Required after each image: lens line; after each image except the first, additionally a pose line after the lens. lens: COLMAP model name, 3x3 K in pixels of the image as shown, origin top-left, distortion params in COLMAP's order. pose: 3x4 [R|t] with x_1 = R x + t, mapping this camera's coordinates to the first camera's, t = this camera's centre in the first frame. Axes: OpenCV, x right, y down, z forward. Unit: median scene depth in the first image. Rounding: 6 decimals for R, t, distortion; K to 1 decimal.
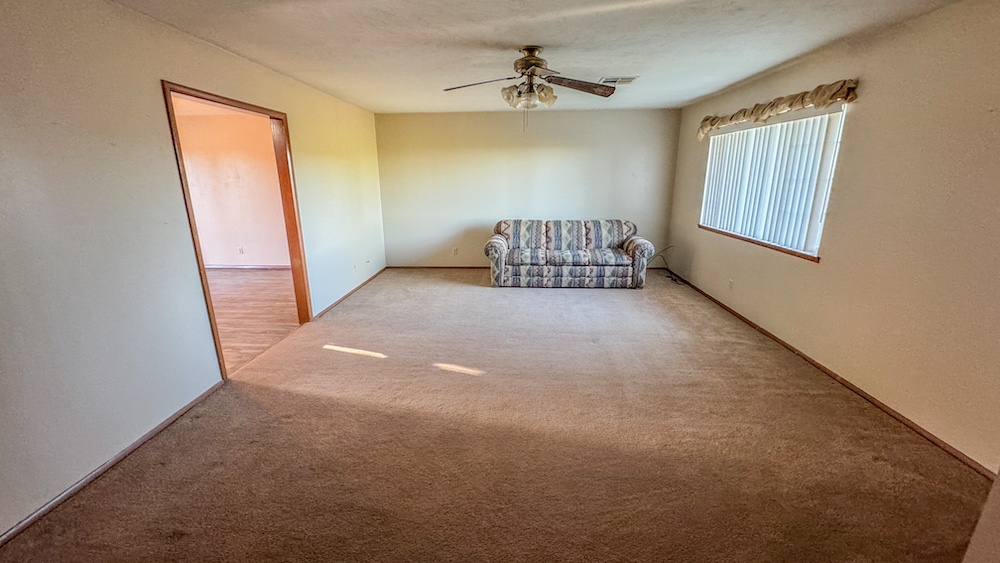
lens RADIAL K [[396.8, 0, 495.8], [0, 396.8, 283.0], [0, 0, 1]] dist [-0.014885, -0.000026]
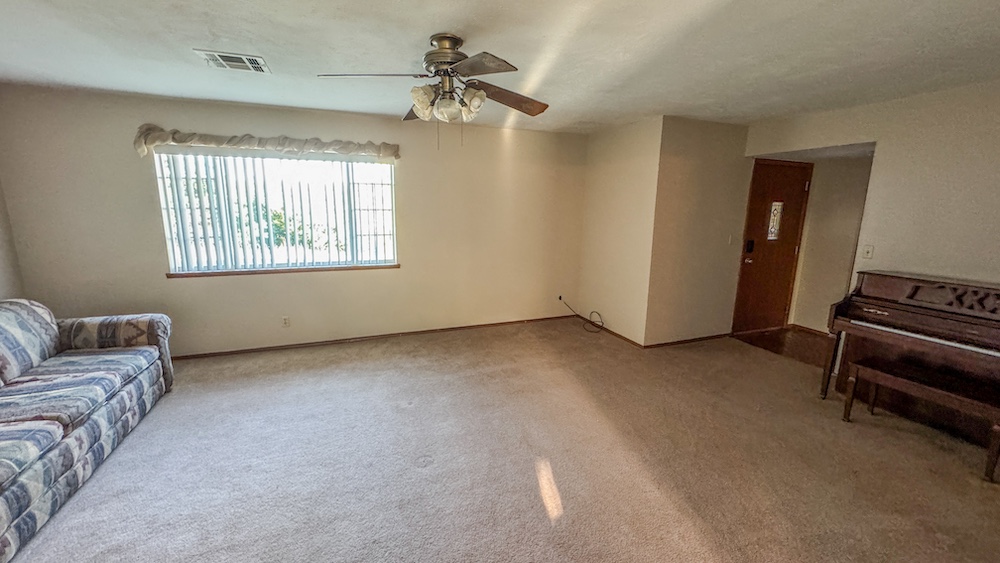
lens RADIAL K [[396.8, 0, 495.8], [0, 396.8, 283.0], [0, 0, 1]] dist [-0.014885, -0.000026]
pose [[-0.394280, -0.180990, 0.900992, -0.386276], [0.231740, 0.929150, 0.288058, -0.209795], [-0.889292, 0.322371, -0.324403, 0.739253]]
